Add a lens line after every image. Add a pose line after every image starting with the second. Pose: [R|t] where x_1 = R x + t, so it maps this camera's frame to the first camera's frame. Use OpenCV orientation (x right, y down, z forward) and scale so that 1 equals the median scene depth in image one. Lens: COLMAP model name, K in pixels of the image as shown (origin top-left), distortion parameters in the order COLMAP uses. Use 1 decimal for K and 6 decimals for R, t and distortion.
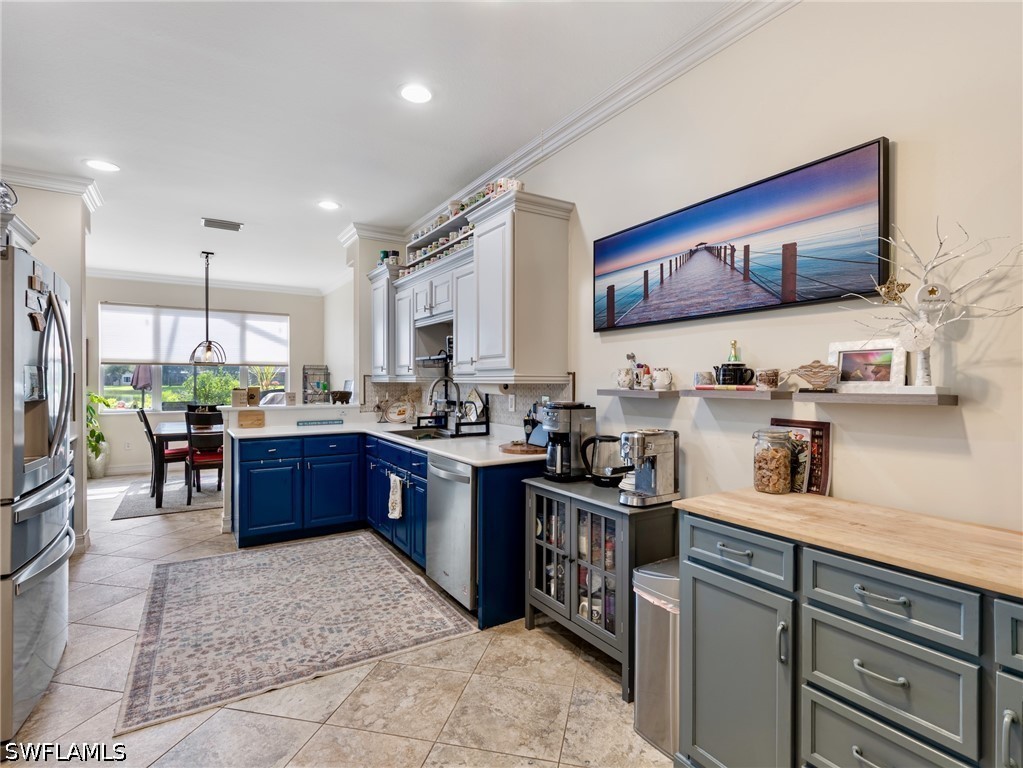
lens RADIAL K [[520.7, 0, 516.2], [0, 520.7, 382.8], [0, 0, 1]] dist [0.006919, -0.000107]
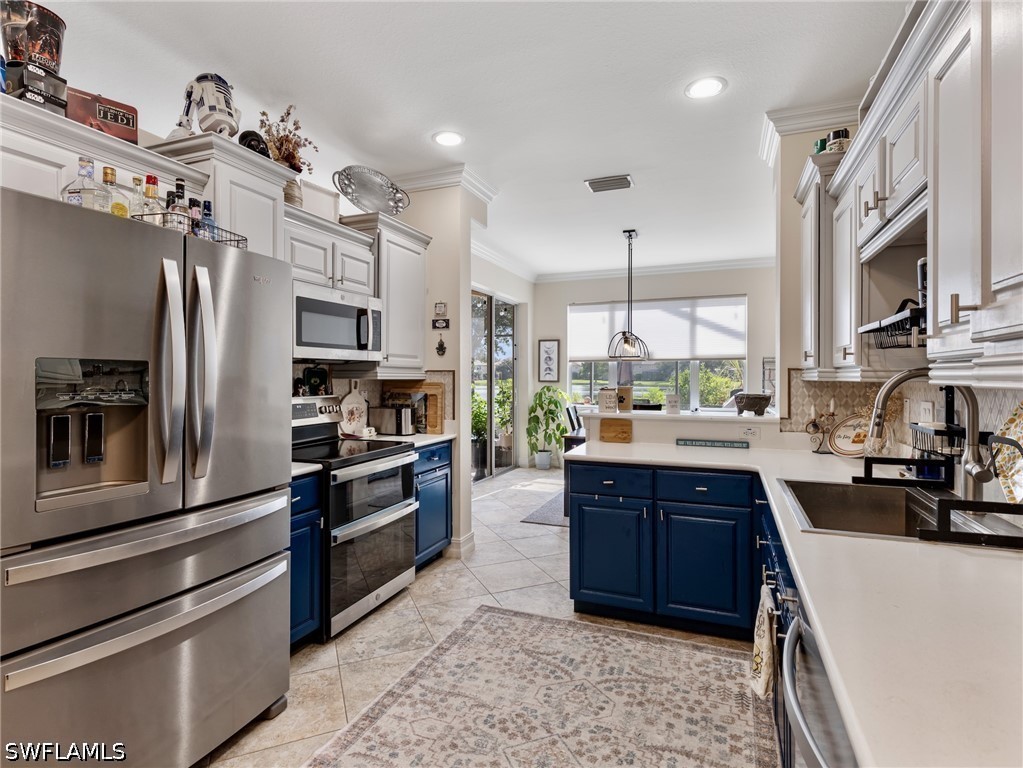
lens RADIAL K [[520.7, 0, 520.7], [0, 520.7, 378.1], [0, 0, 1]] dist [0.006919, -0.000107]
pose [[0.593087, 0.001080, -0.805137, 0.002280], [-0.002865, 0.999996, -0.000769, -0.004612], [0.805133, 0.002763, 0.593088, 0.717561]]
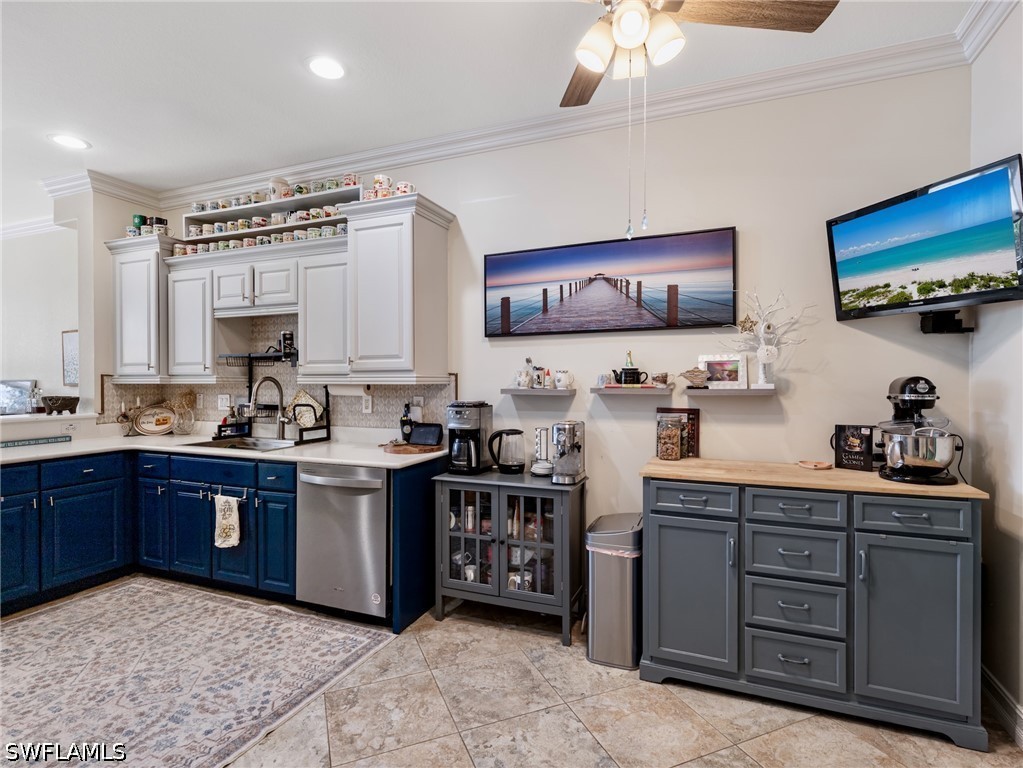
lens RADIAL K [[520.7, 0, 516.8], [0, 520.7, 381.5], [0, 0, 1]] dist [0.006919, -0.000107]
pose [[0.811562, -0.004560, 0.584249, -0.431734], [0.005500, 0.999985, 0.000165, -0.003256], [-0.584241, 0.003080, 0.811574, 0.061031]]
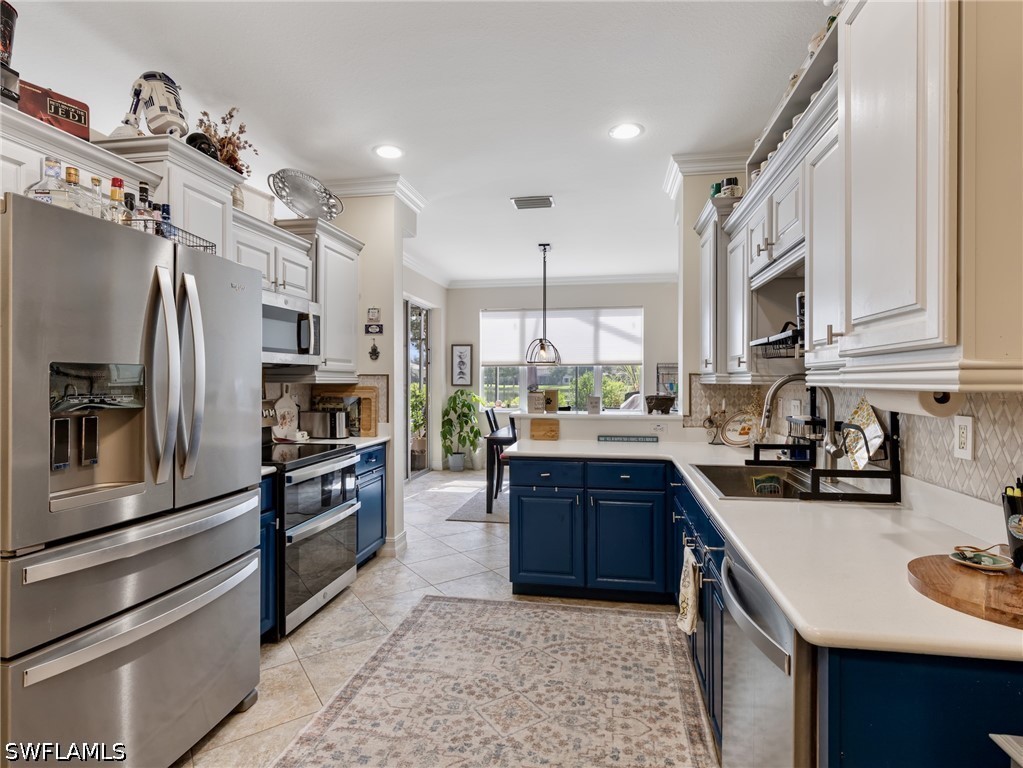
lens RADIAL K [[520.7, 0, 521.2], [0, 520.7, 383.7], [0, 0, 1]] dist [0.006919, -0.000107]
pose [[0.742815, 0.002154, -0.669494, 0.009623], [-0.001497, 0.999998, 0.001557, -0.003695], [0.669495, -0.000154, 0.742816, 0.587059]]
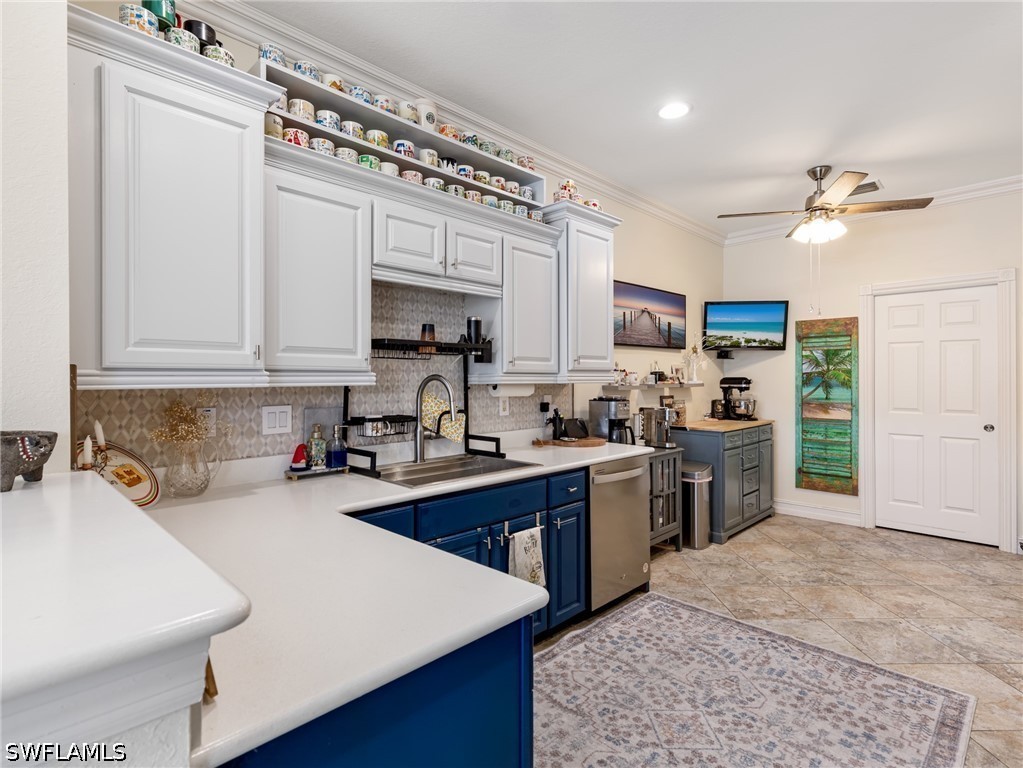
lens RADIAL K [[520.7, 0, 522.3], [0, 520.7, 376.2], [0, 0, 1]] dist [0.006919, -0.000107]
pose [[-0.235245, 0.004625, 0.971925, -1.079775], [0.007563, 0.999967, -0.002928, -0.011041], [-0.971907, 0.006661, -0.235273, 1.458565]]
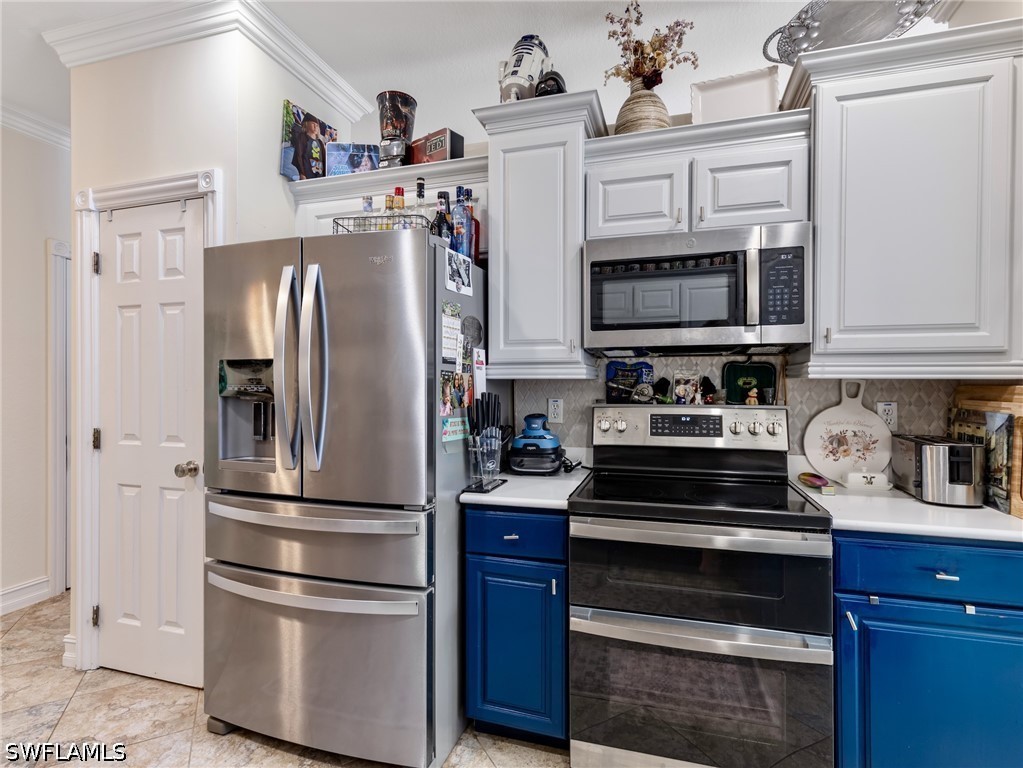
lens RADIAL K [[520.7, 0, 512.7], [0, 520.7, 384.0], [0, 0, 1]] dist [0.006919, -0.000107]
pose [[-0.754082, -0.002178, -0.656777, -0.460238], [-0.005867, 0.999977, 0.003419, 0.004100], [0.656754, 0.006432, -0.754077, 1.374273]]
